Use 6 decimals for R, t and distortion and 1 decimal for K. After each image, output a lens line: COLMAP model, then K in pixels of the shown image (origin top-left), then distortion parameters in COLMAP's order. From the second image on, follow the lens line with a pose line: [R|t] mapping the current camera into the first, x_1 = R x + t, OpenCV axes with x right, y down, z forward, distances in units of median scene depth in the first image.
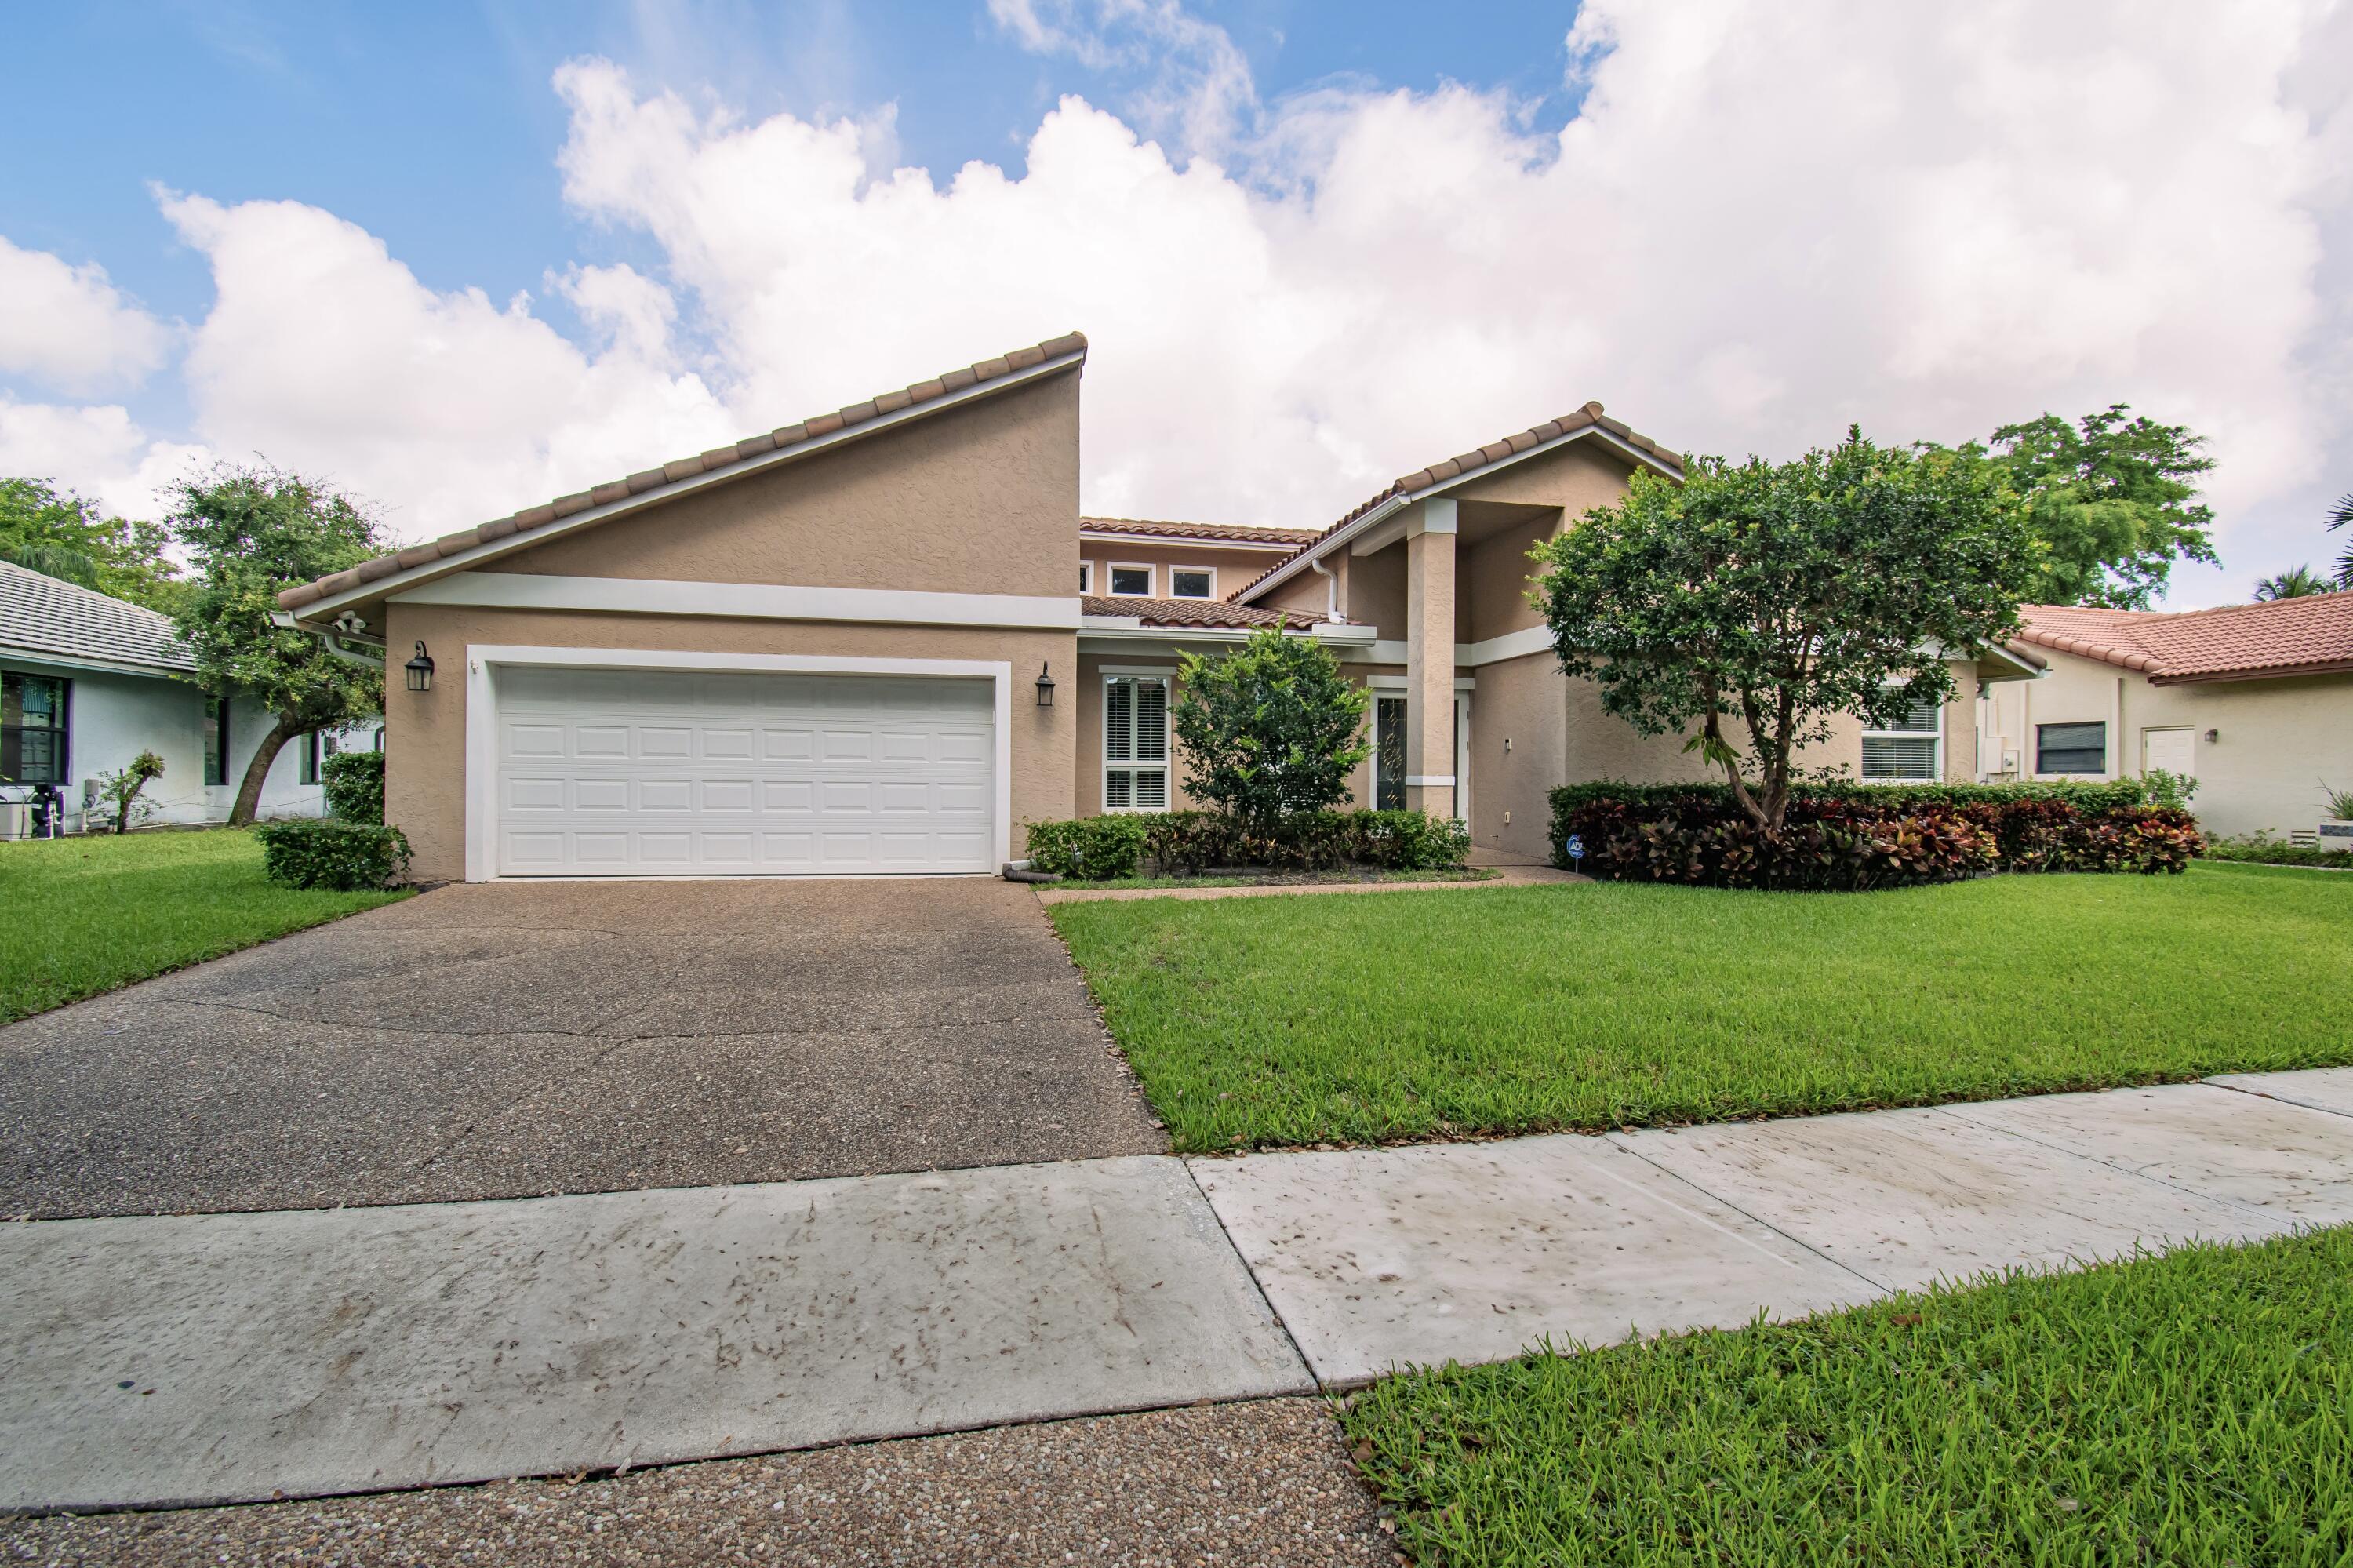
lens RADIAL K [[1064.7, 0, 1183.1], [0, 1064.7, 791.8], [0, 0, 1]] dist [-0.005589, -0.001158]
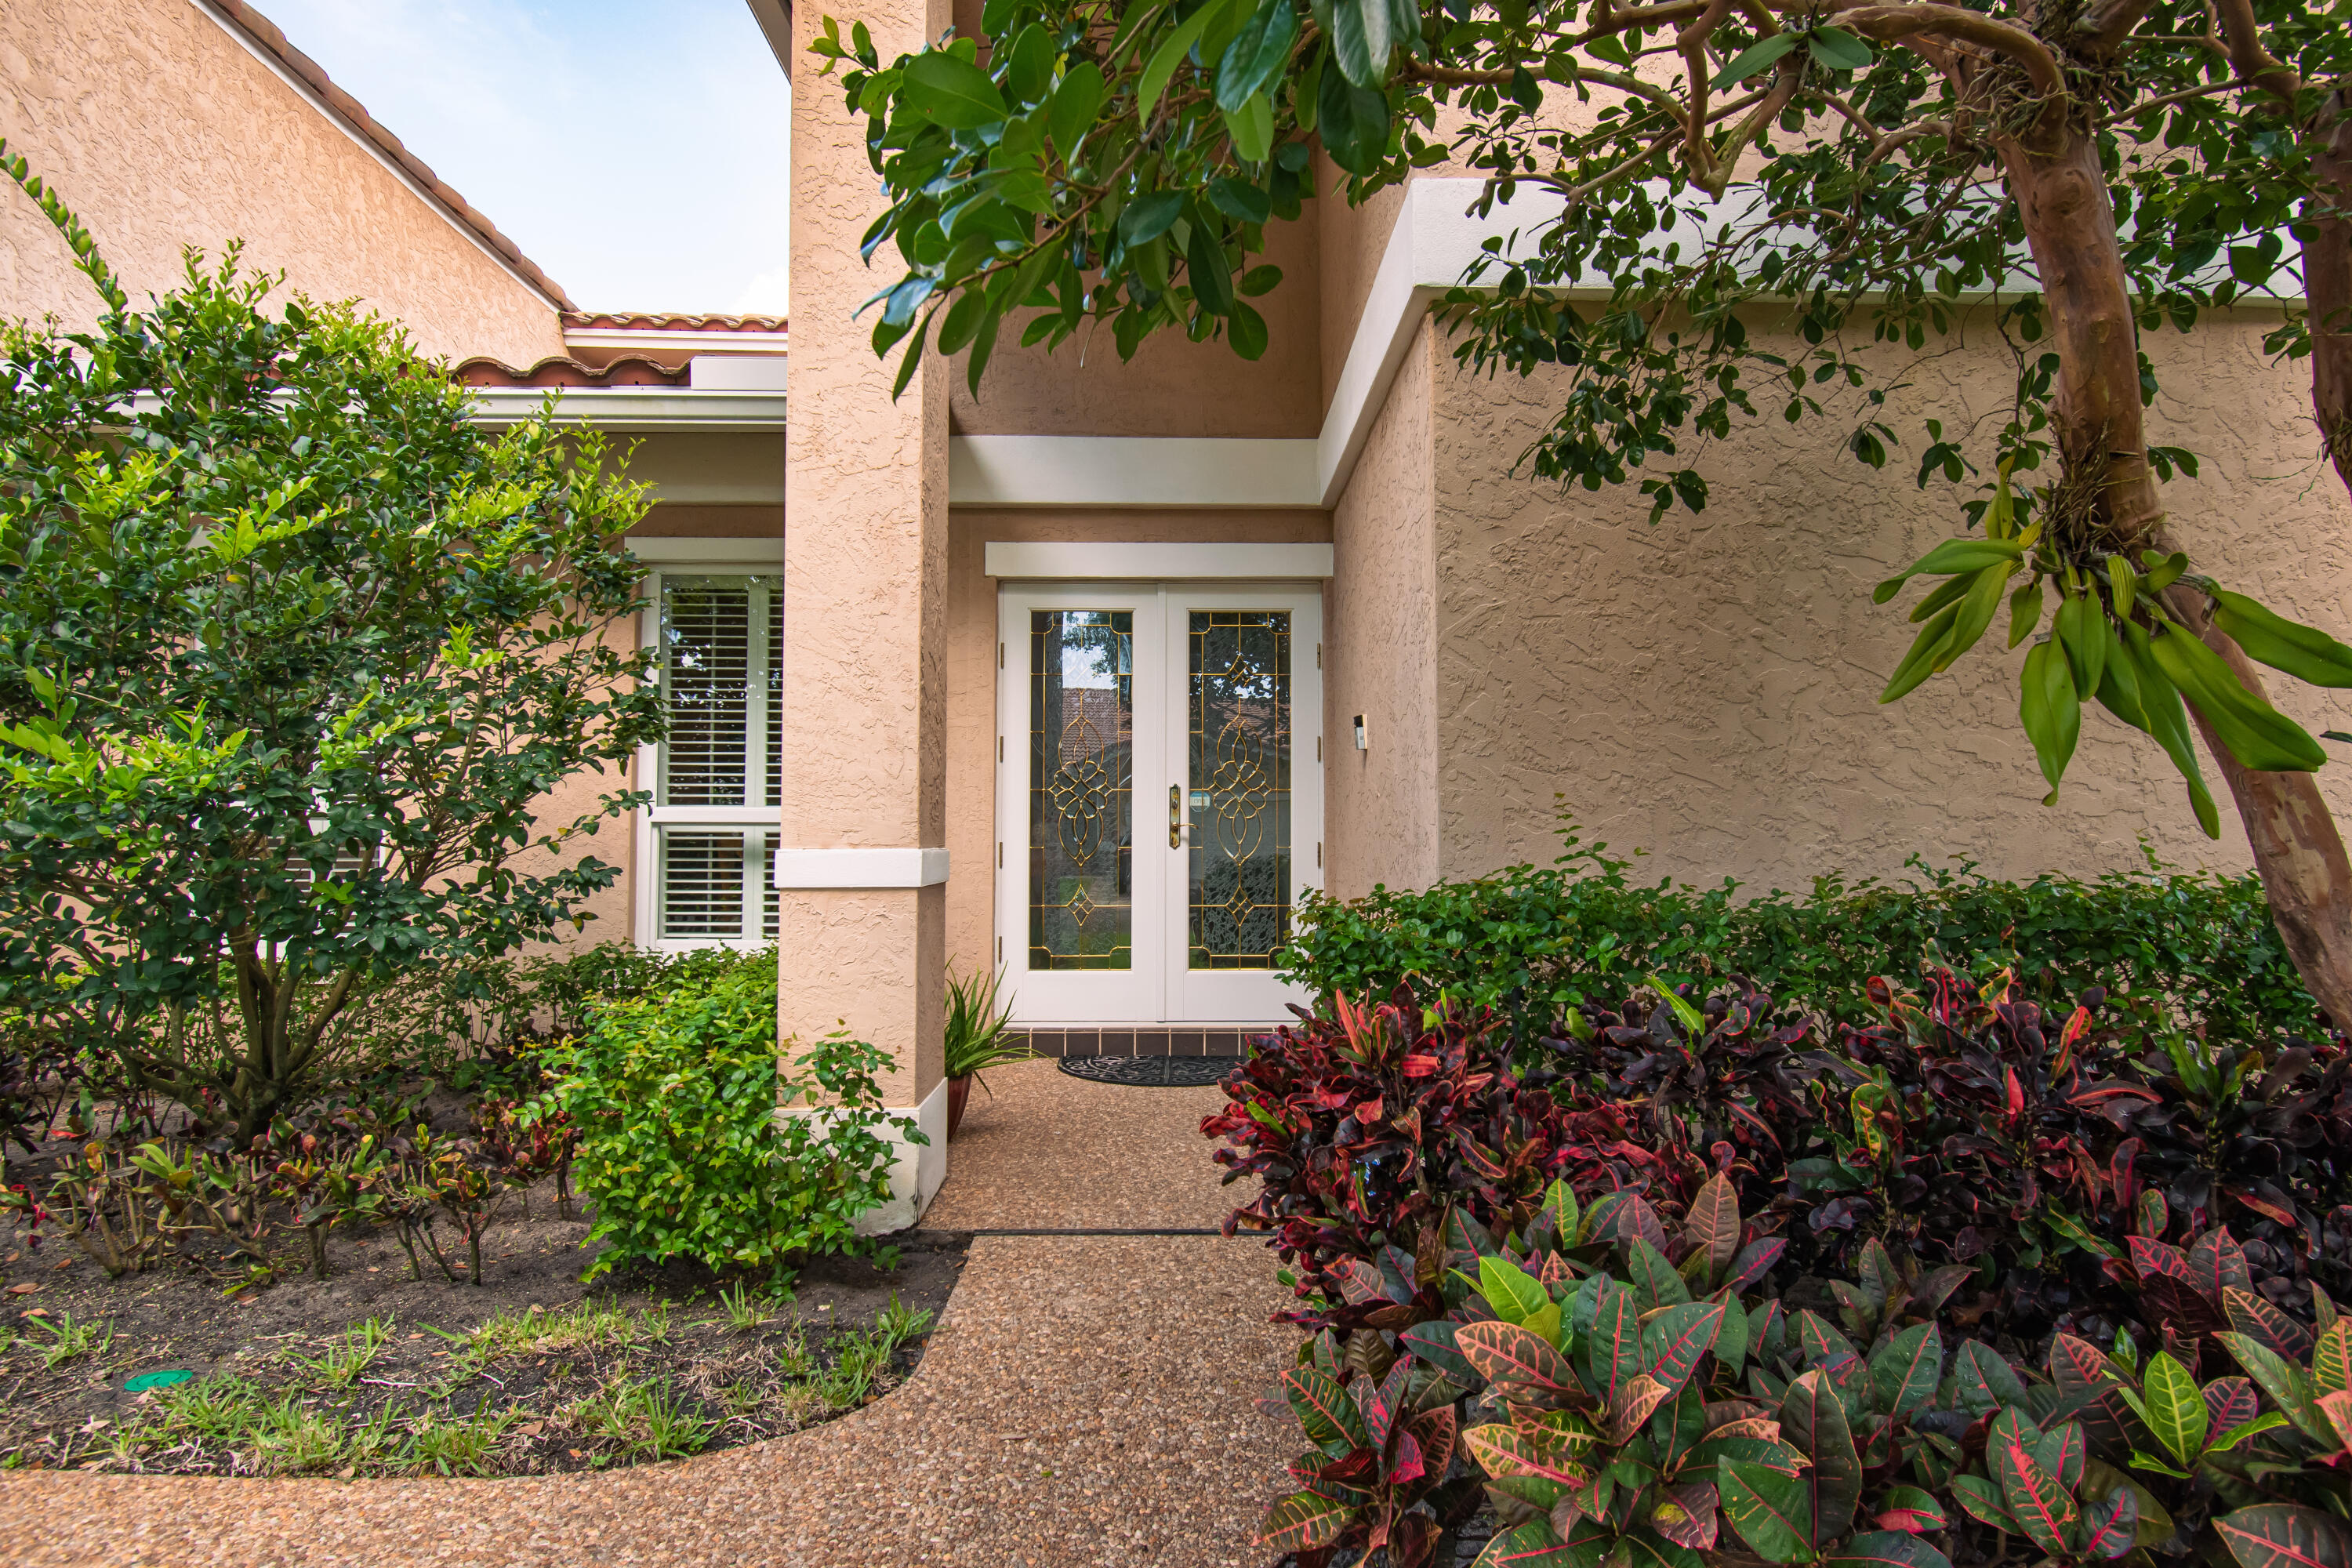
lens RADIAL K [[1290.5, 0, 1187.5], [0, 1290.5, 788.0], [0, 0, 1]] dist [-0.001955, -0.001161]
pose [[0.980366, -0.012338, -0.196798, 0.405744], [0.002411, 0.998716, -0.050602, -0.014632], [0.197170, 0.049134, 0.979137, 0.797960]]
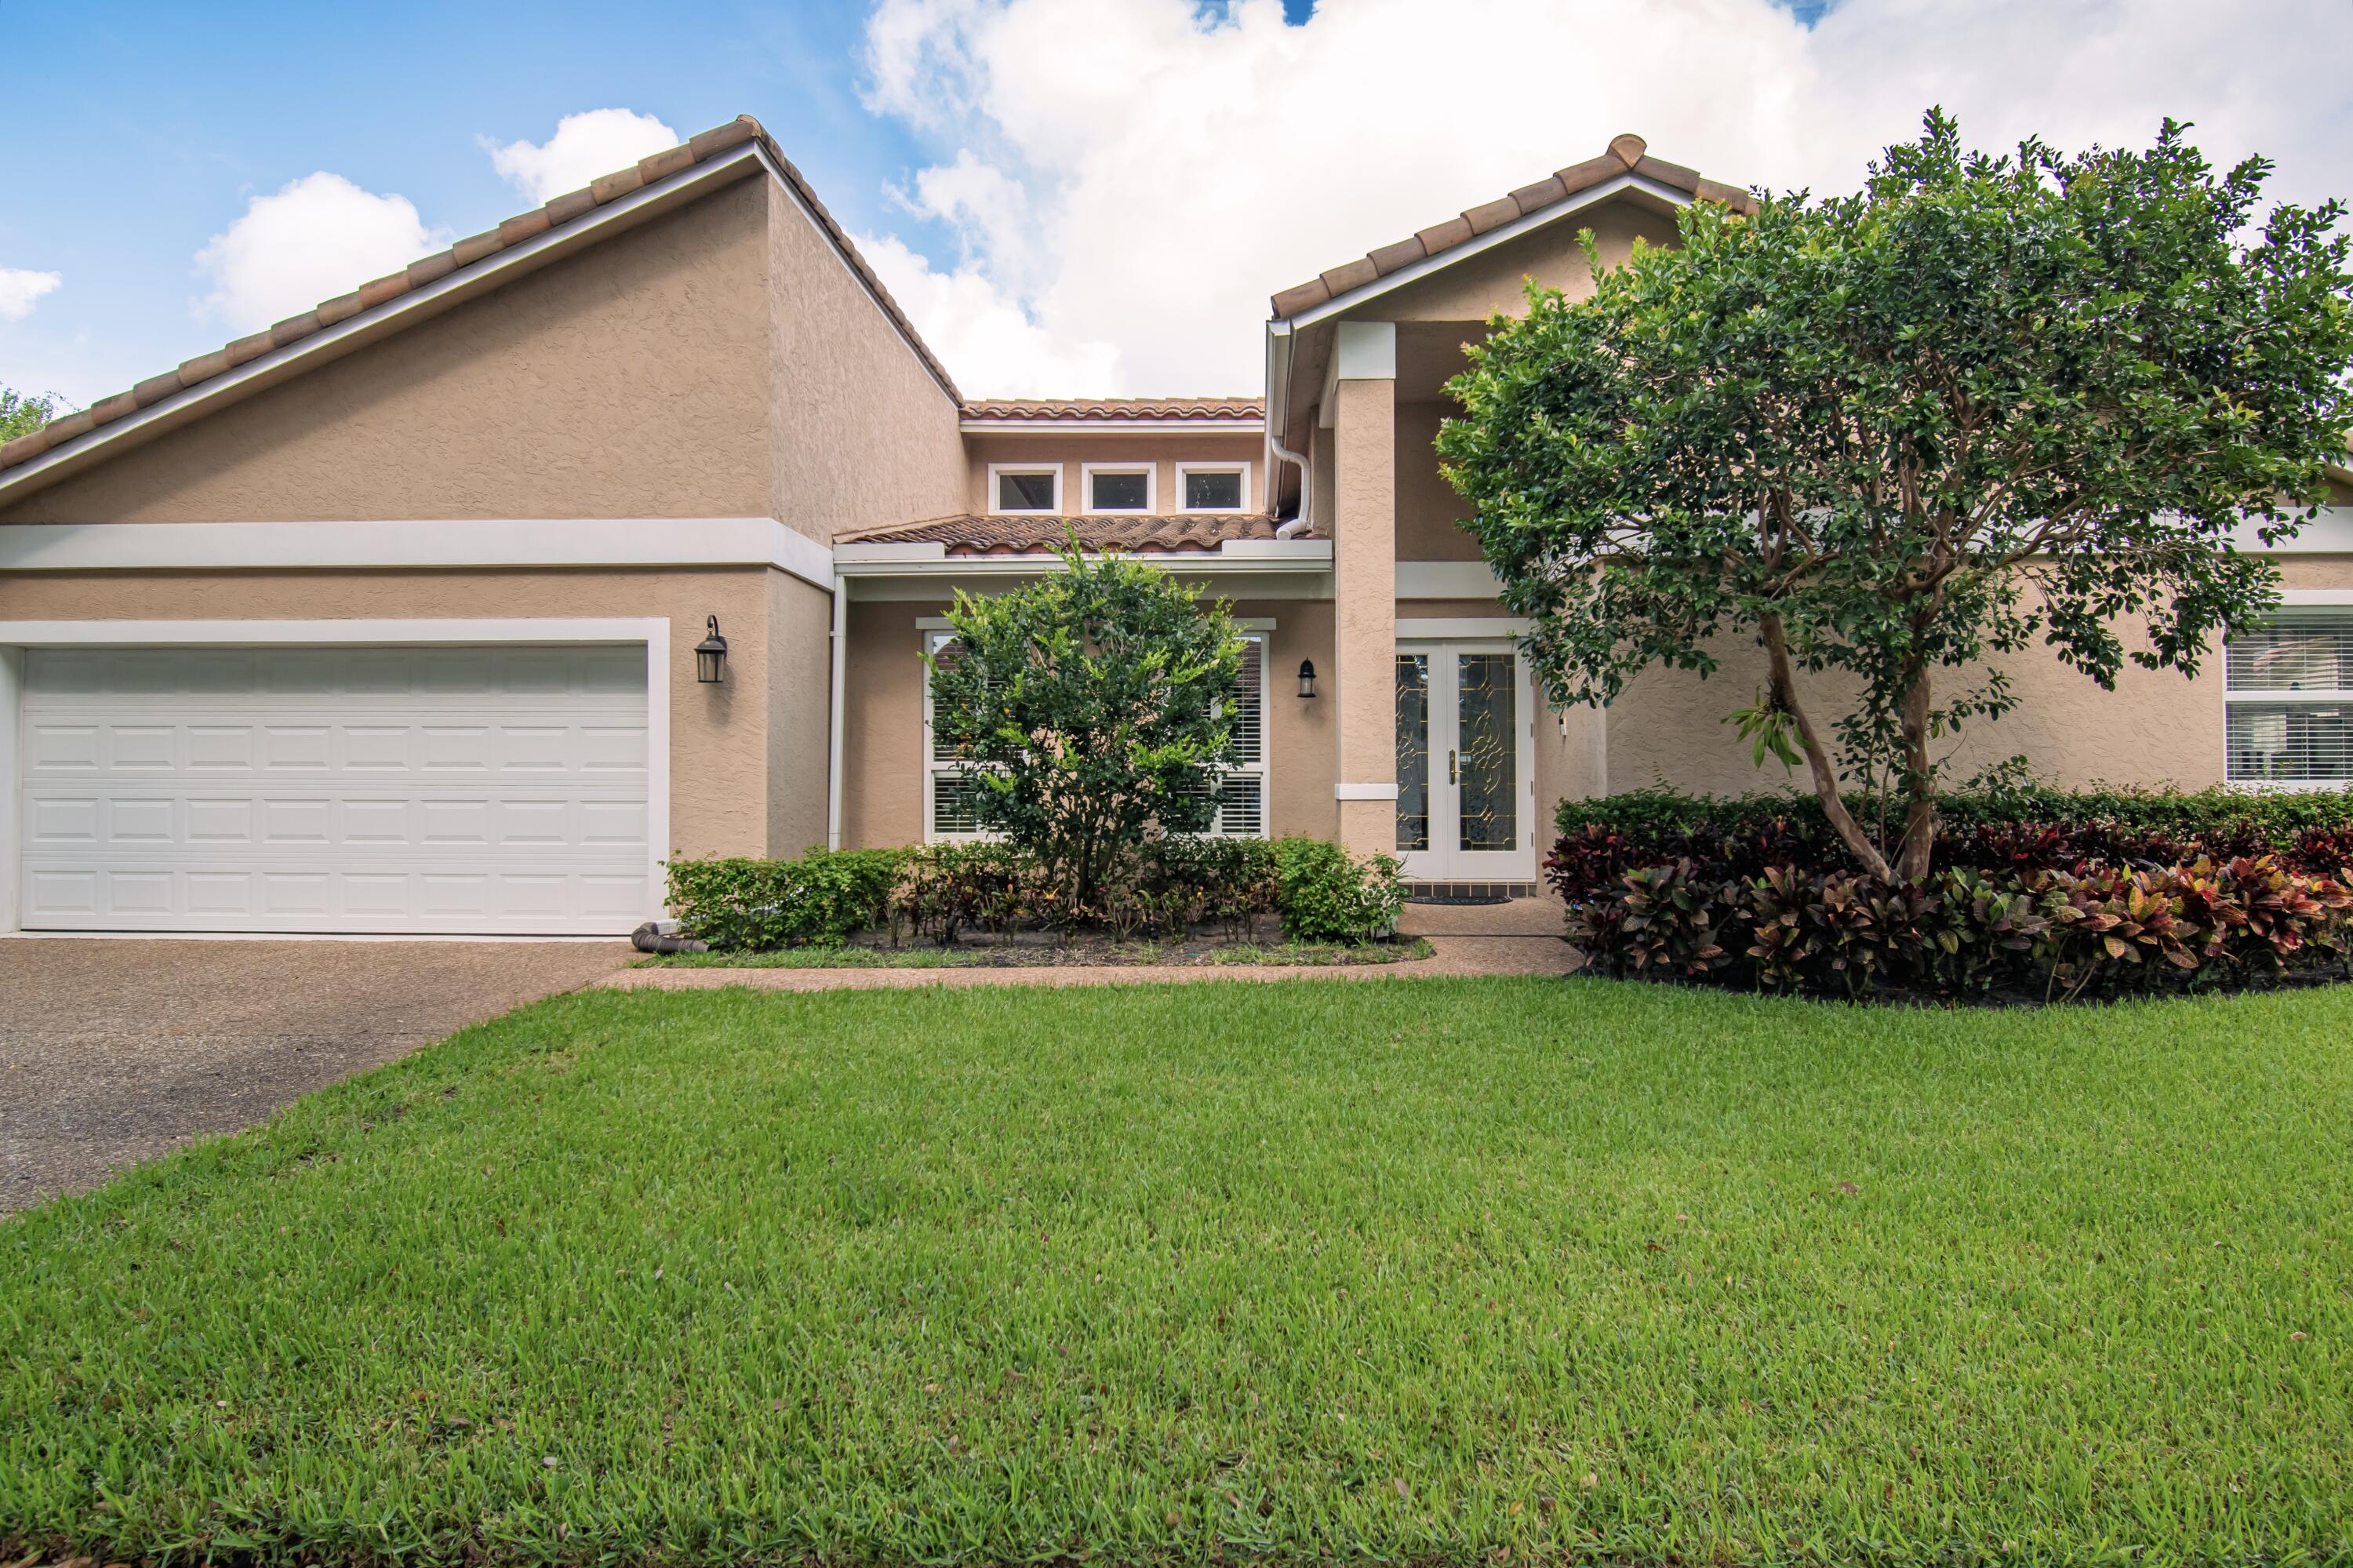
lens RADIAL K [[1503.6, 0, 1189.1], [0, 1503.6, 750.4], [0, 0, 1]] dist [-0.008590, -0.003857]
pose [[0.969404, -0.012907, -0.245130, 0.381500], [0.005280, 0.999482, -0.031745, -0.007874], [0.245413, 0.029480, 0.968970, 0.173217]]
